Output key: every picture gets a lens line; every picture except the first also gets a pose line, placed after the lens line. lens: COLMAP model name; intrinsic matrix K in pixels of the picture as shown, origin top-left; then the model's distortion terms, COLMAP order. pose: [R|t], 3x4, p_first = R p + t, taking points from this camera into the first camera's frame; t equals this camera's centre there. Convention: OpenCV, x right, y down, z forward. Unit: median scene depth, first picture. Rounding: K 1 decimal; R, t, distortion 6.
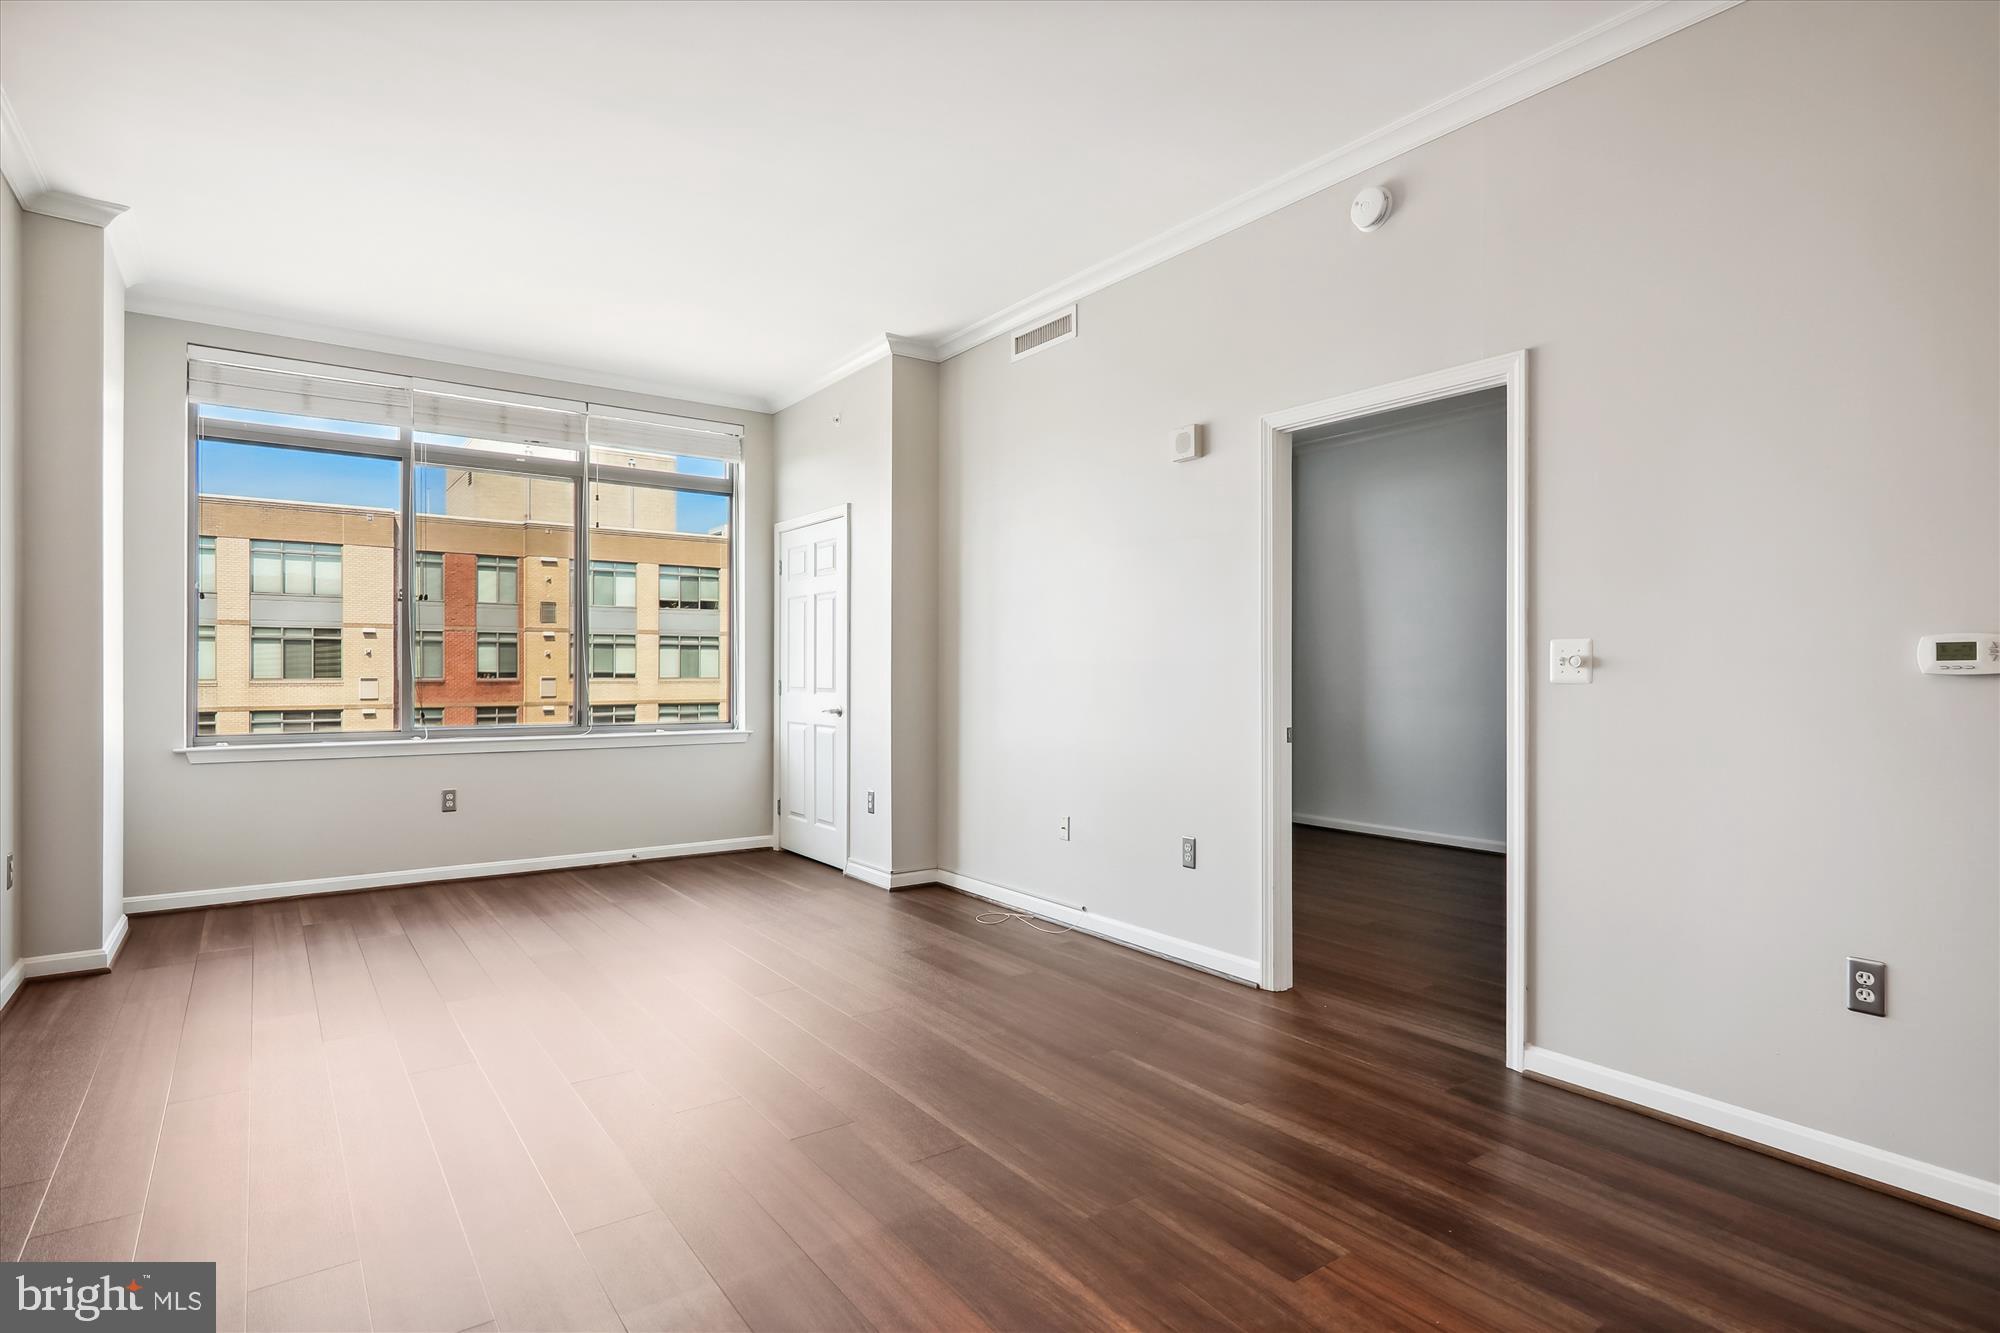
lens RADIAL K [[1032.4, 0, 1018.8], [0, 1032.4, 648.4], [0, 0, 1]] dist [0.003274, 0.000745]
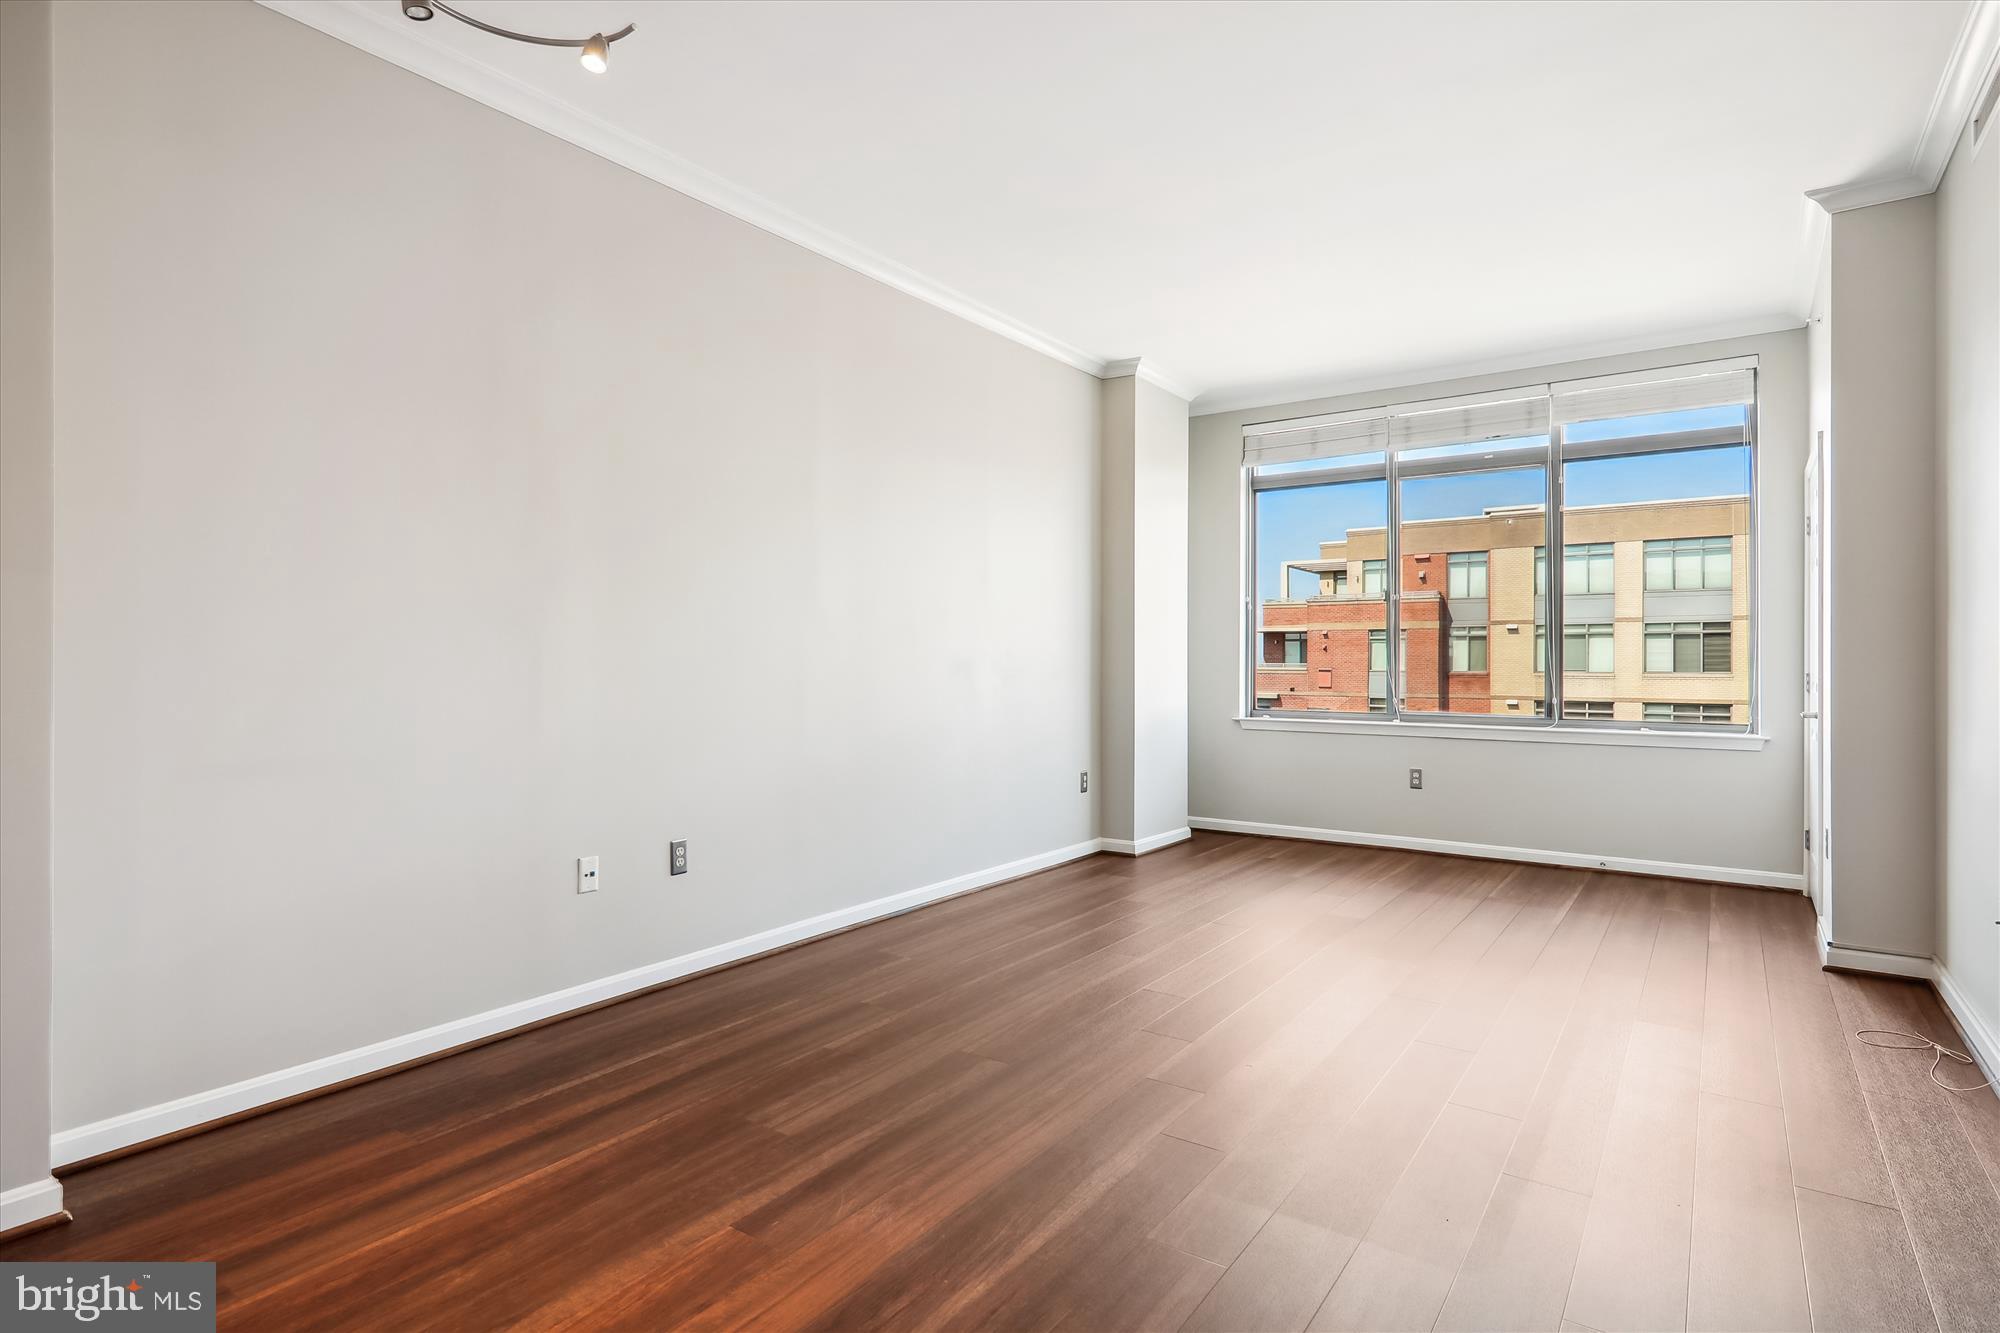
lens RADIAL K [[1032.4, 0, 996.6], [0, 1032.4, 665.1], [0, 0, 1]] dist [0.003274, 0.000745]
pose [[0.319432, 0.000269, -0.947609, 0.318305], [0.020187, 0.999771, 0.007089, 0.006630], [0.947394, -0.021394, 0.319353, 0.193362]]
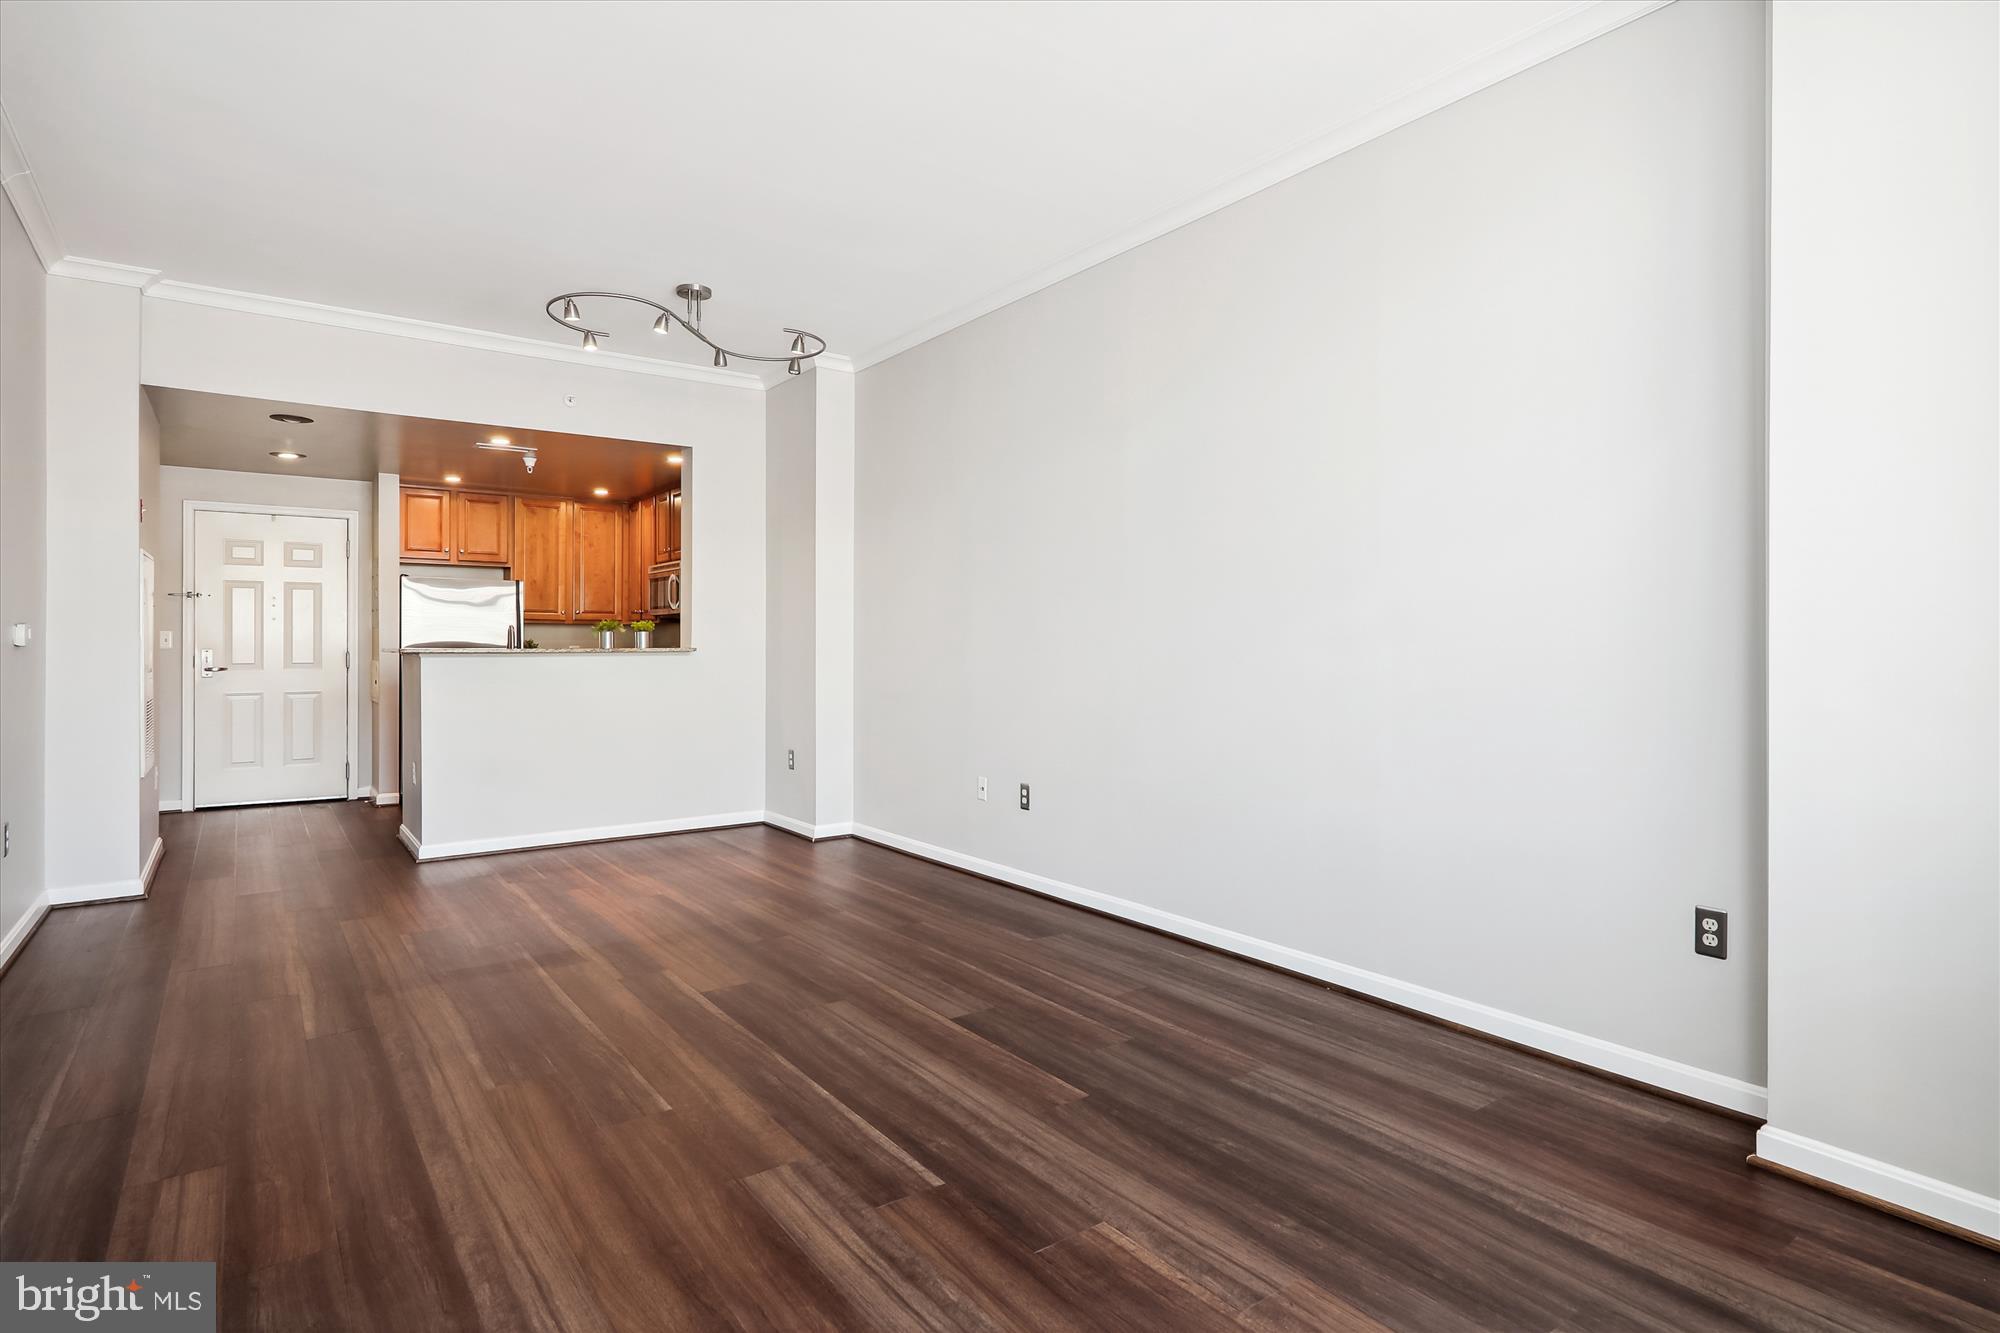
lens RADIAL K [[1032.4, 0, 1011.0], [0, 1032.4, 639.0], [0, 0, 1]] dist [0.003274, 0.000745]
pose [[-0.999969, -0.003021, -0.007262, -0.271391], [-0.002834, 0.999669, -0.025566, 0.017450], [0.007337, -0.025545, -0.999647, 0.978784]]
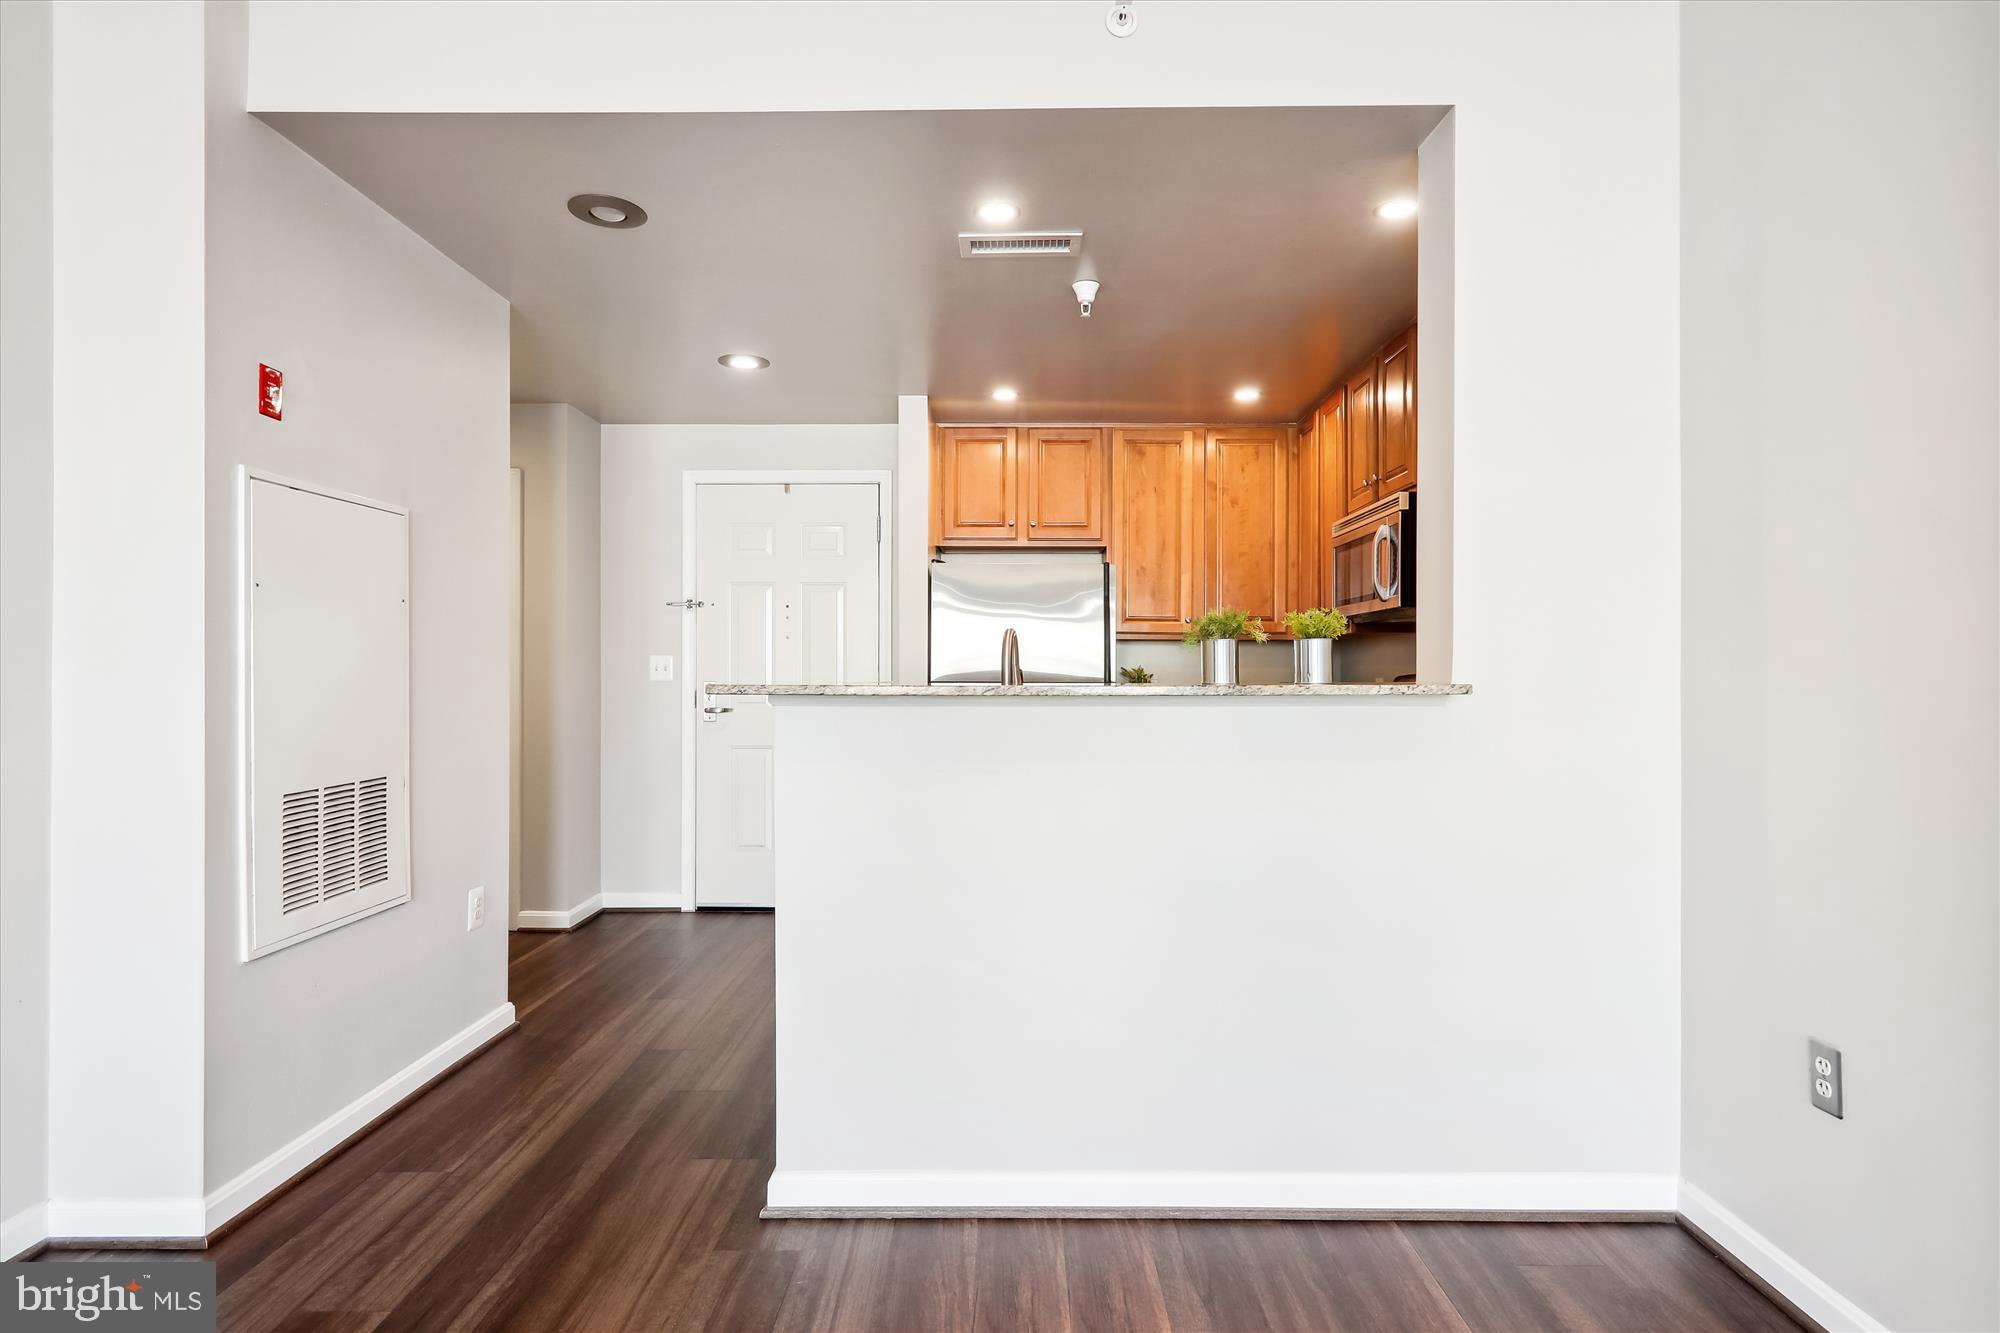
lens RADIAL K [[1032.4, 0, 1015.8], [0, 1032.4, 676.2], [0, 0, 1]] dist [0.003274, 0.000745]
pose [[-0.807759, -0.004694, 0.589494, -0.052007], [-0.016735, 0.999748, -0.014971, 0.006000], [-0.589275, -0.021959, -0.807634, 0.333432]]
